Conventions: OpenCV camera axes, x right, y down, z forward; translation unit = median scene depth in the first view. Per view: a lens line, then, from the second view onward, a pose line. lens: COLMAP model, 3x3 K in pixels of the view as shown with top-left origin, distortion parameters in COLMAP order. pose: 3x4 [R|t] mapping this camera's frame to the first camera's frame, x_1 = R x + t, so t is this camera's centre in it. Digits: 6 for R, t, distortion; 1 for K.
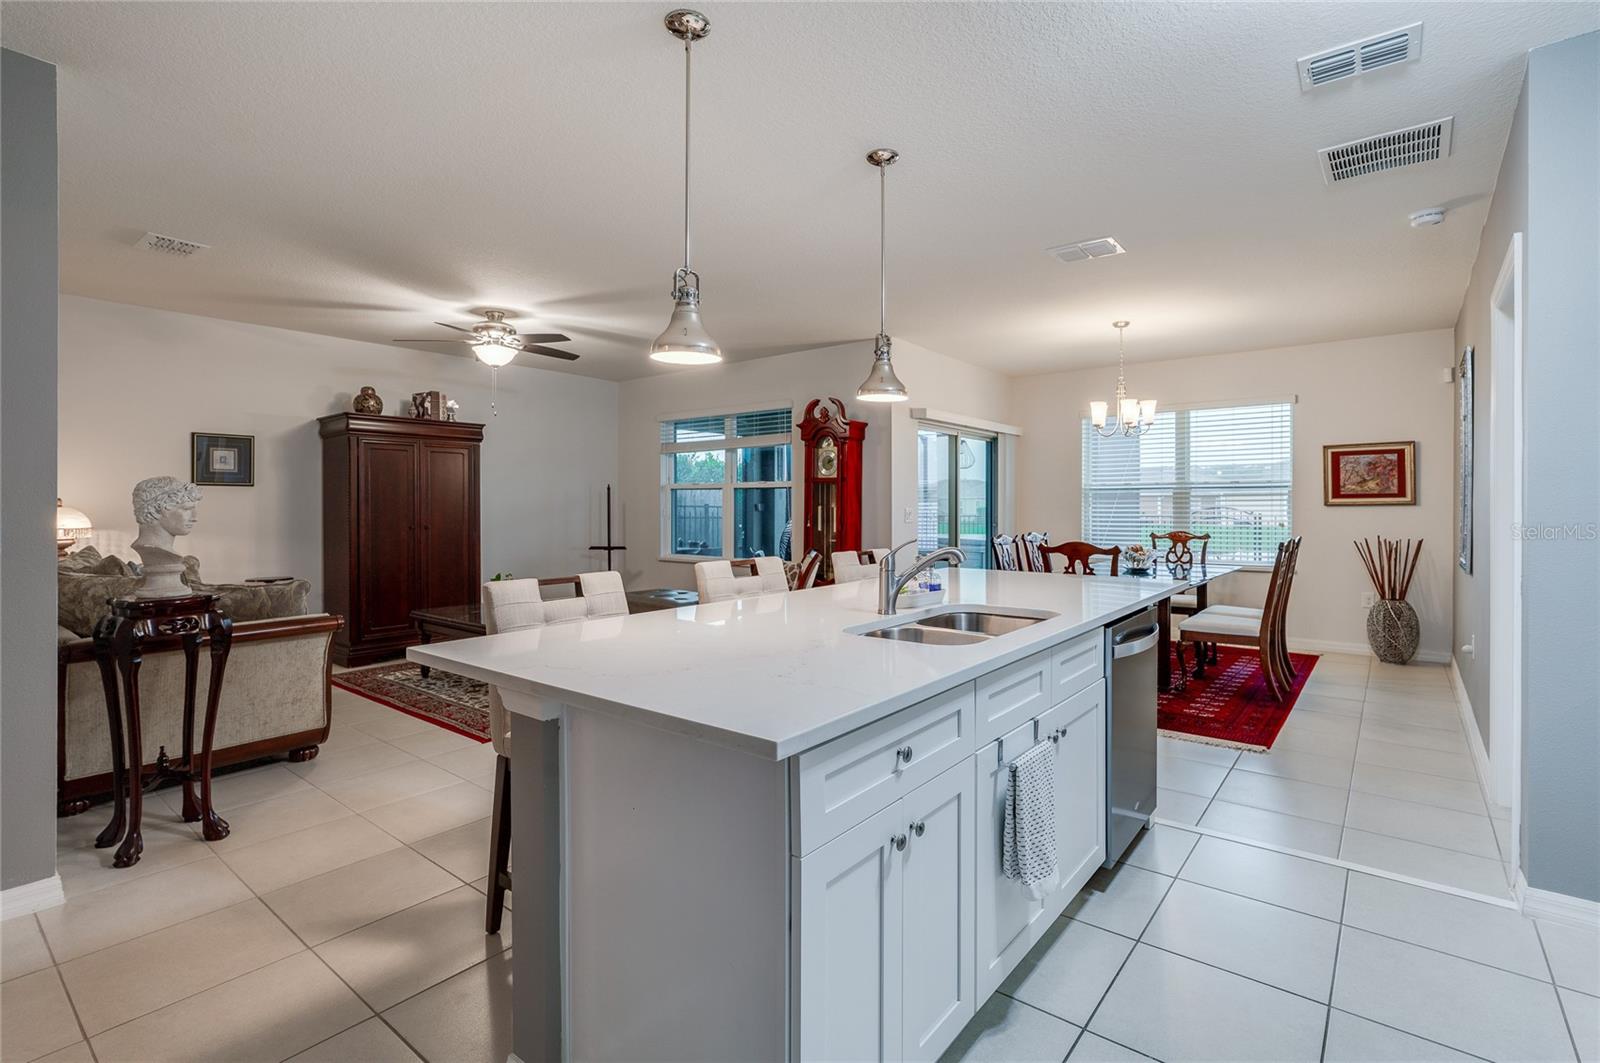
lens RADIAL K [[738.9, 0, 818.0], [0, 738.9, 505.1], [0, 0, 1]] dist [-0.000105, -0.000481]
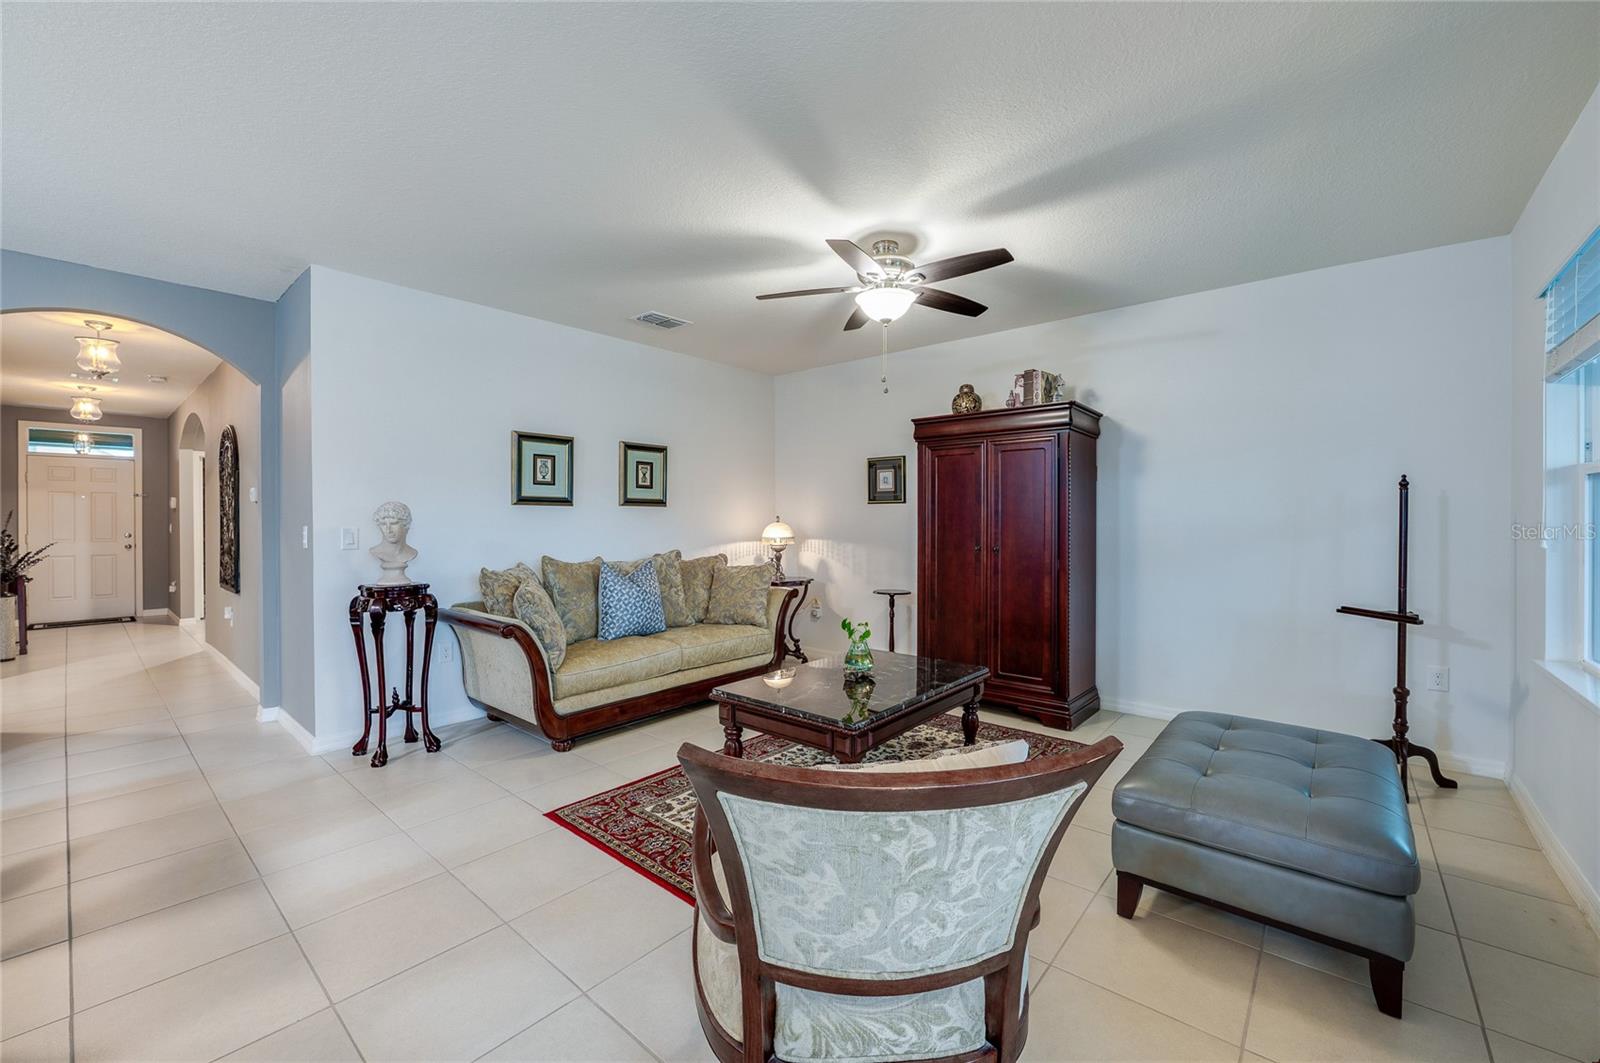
lens RADIAL K [[643.6, 0, 793.9], [0, 643.6, 518.2], [0, 0, 1]] dist [-0.015711, -0.000175]
pose [[-0.035641, -0.003383, -0.999359, 0.155416], [0.002013, 0.999992, -0.003457, -0.001308], [0.999363, -0.002135, -0.035634, 0.856053]]
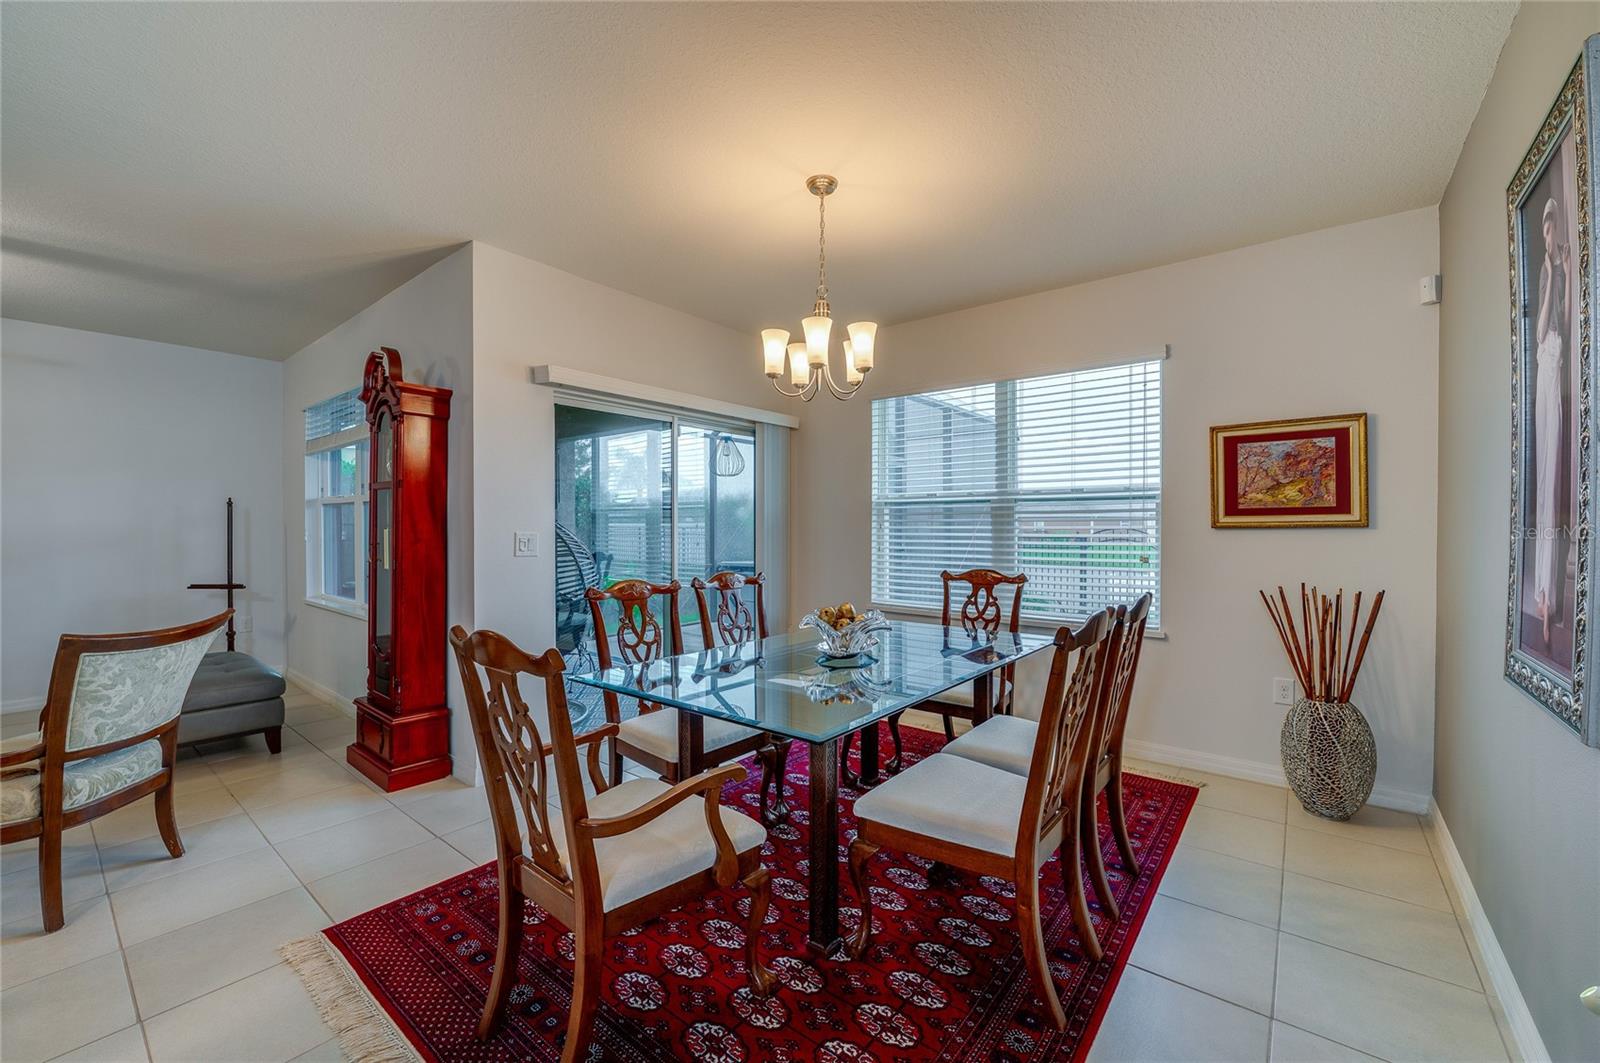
lens RADIAL K [[643.6, 0, 809.4], [0, 643.6, 528.6], [0, 0, 1]] dist [-0.015711, -0.000175]
pose [[0.999999, -0.000689, -0.001270, 0.378252], [0.000698, 0.999976, 0.006873, -0.002699], [0.001266, -0.006874, 0.999976, 0.507106]]
